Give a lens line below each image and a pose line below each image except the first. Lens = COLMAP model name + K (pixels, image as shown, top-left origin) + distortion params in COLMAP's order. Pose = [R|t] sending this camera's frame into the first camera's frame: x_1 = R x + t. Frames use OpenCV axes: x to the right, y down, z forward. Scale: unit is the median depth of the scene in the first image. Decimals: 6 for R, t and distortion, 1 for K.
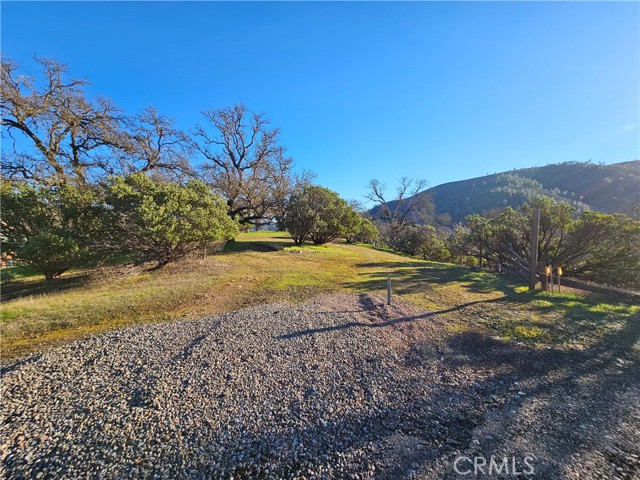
lens RADIAL K [[262.4, 0, 323.6], [0, 262.4, 237.2], [0, 0, 1]] dist [0.001223, -0.001295]
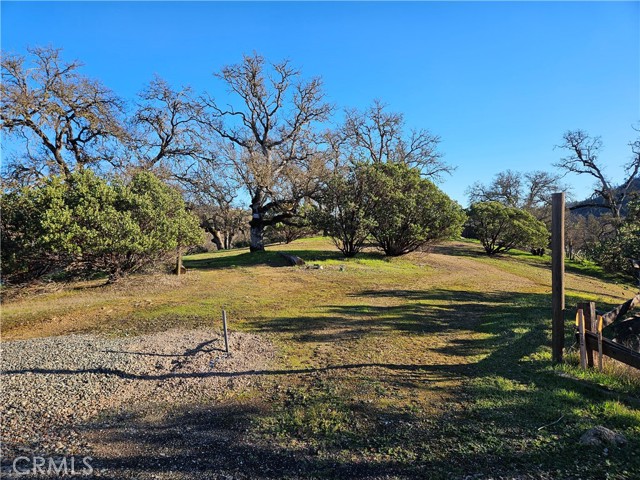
lens RADIAL K [[425.5, 0, 314.9], [0, 425.5, 239.0], [0, 0, 1]] dist [0.080574, -0.064465]
pose [[0.905993, -0.005847, -0.423252, 0.254371], [0.002455, 0.999960, -0.008560, -0.005009], [0.423285, 0.006716, 0.905972, 0.030295]]
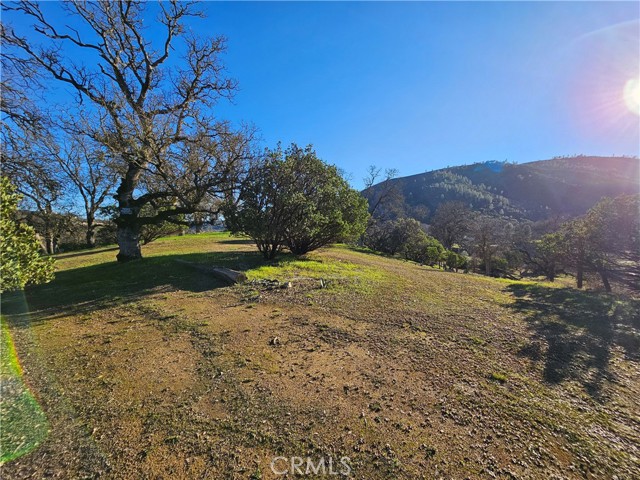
lens RADIAL K [[262.4, 0, 323.4], [0, 262.4, 238.3], [0, 0, 1]] dist [0.001223, -0.001295]
pose [[0.982294, -0.038611, 0.183325, -0.080705], [0.035478, 0.999163, 0.020339, -0.021455], [-0.183957, -0.013475, 0.982842, 0.418935]]
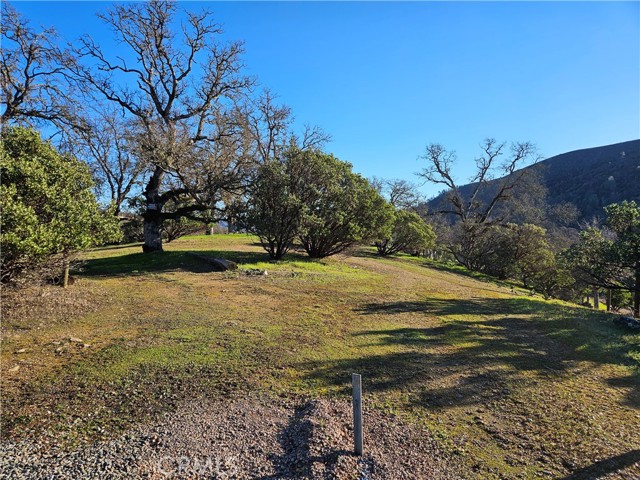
lens RADIAL K [[425.5, 0, 316.8], [0, 425.5, 243.6], [0, 0, 1]] dist [0.080574, -0.064465]
pose [[0.995771, 0.011931, -0.091095, 0.067236], [-0.011840, 0.999929, 0.001548, -0.004744], [0.091107, -0.000463, 0.995841, 0.120732]]
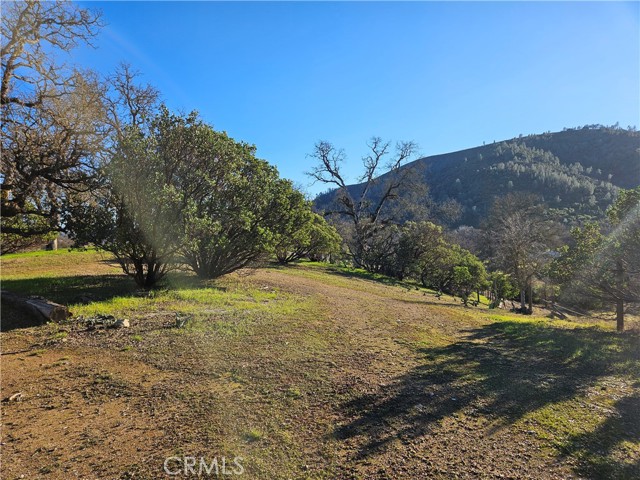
lens RADIAL K [[425.5, 0, 320.2], [0, 425.5, 244.2], [0, 0, 1]] dist [0.080574, -0.064465]
pose [[0.981206, -0.037929, 0.189197, 0.027752], [0.038832, 0.999245, -0.001068, -0.017822], [-0.189013, 0.008394, 0.981939, 0.360182]]
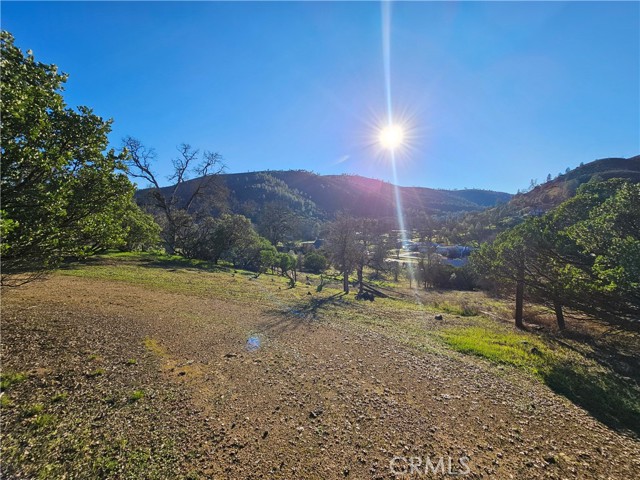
lens RADIAL K [[262.4, 0, 325.2], [0, 262.4, 236.9], [0, 0, 1]] dist [0.001223, -0.001295]
pose [[0.667230, -0.054511, 0.742854, 0.092255], [0.033110, 0.998503, 0.043532, -0.028025], [-0.744116, -0.004450, 0.668036, 0.783075]]
